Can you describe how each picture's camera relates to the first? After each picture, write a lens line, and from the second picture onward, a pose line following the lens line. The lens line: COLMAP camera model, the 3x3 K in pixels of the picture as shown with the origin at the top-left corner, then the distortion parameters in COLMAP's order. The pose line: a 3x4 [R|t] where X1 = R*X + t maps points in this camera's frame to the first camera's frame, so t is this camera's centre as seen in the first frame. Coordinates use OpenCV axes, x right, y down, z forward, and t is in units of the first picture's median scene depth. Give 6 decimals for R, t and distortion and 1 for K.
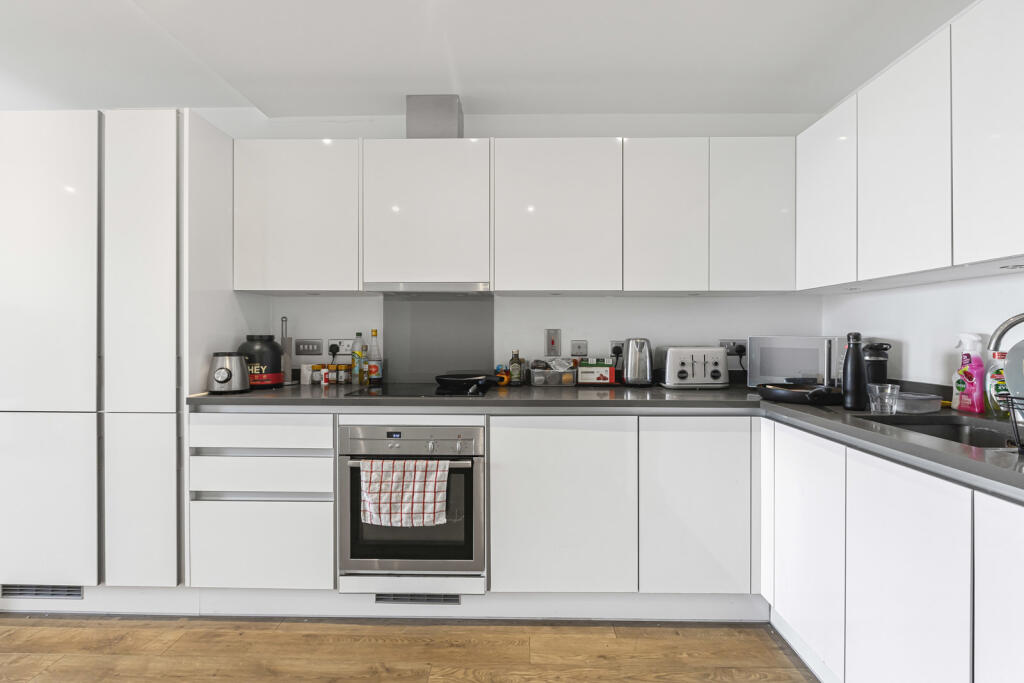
lens RADIAL K [[474.9, 0, 514.7], [0, 474.9, 334.2], [0, 0, 1]] dist [-0.009659, 0.000987]
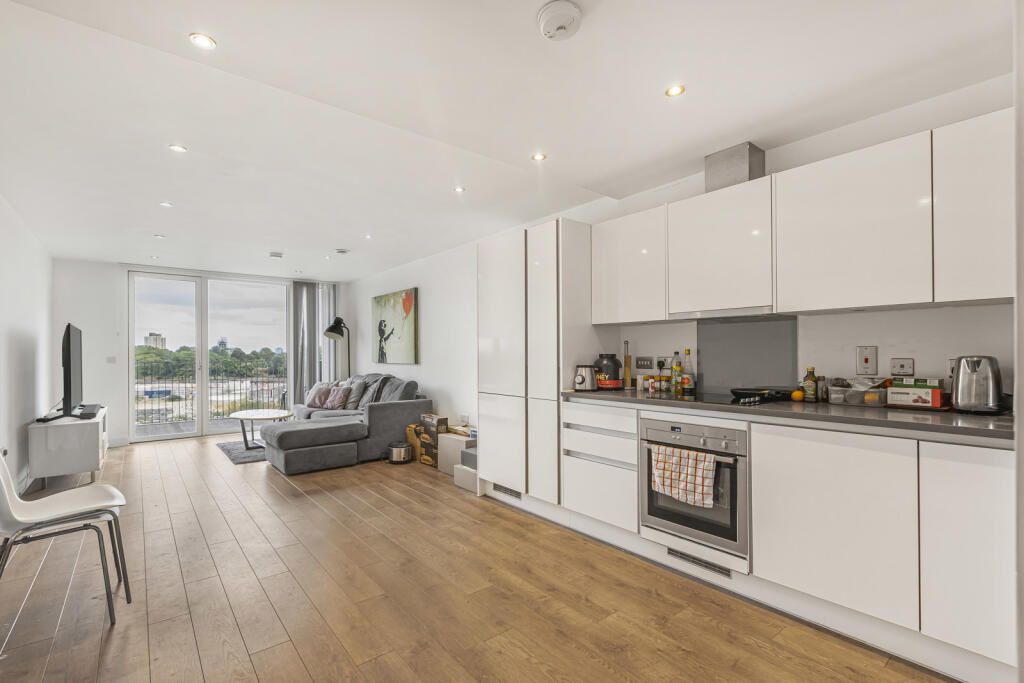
lens RADIAL K [[463.8, 0, 509.7], [0, 463.8, 351.3], [0, 0, 1]] dist [0.000486, -0.000132]
pose [[0.642304, -0.008312, -0.766405, 0.427723], [0.006974, 0.999963, -0.005000, -0.001496], [0.766418, -0.002133, 0.642339, -0.179115]]
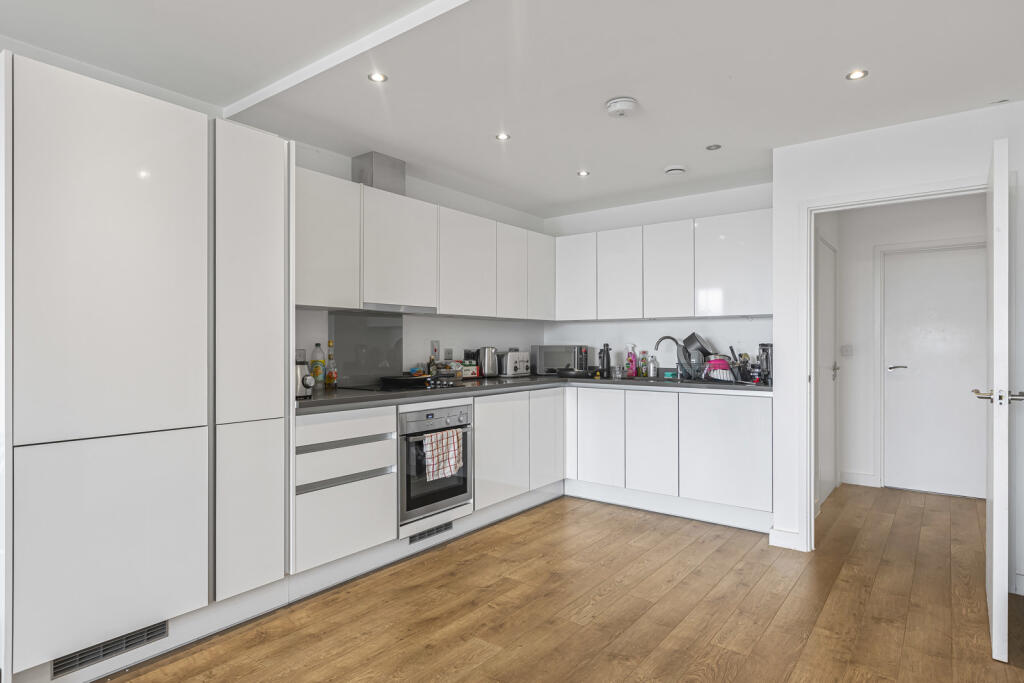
lens RADIAL K [[571.1, 0, 512.0], [0, 571.1, 341.5], [0, 0, 1]] dist [-0.001517, -0.000322]
pose [[0.591412, 0.001064, 0.806369, -1.438252], [-0.000172, 0.999999, -0.001193, -0.007877], [-0.806369, 0.000567, 0.591412, -0.197610]]
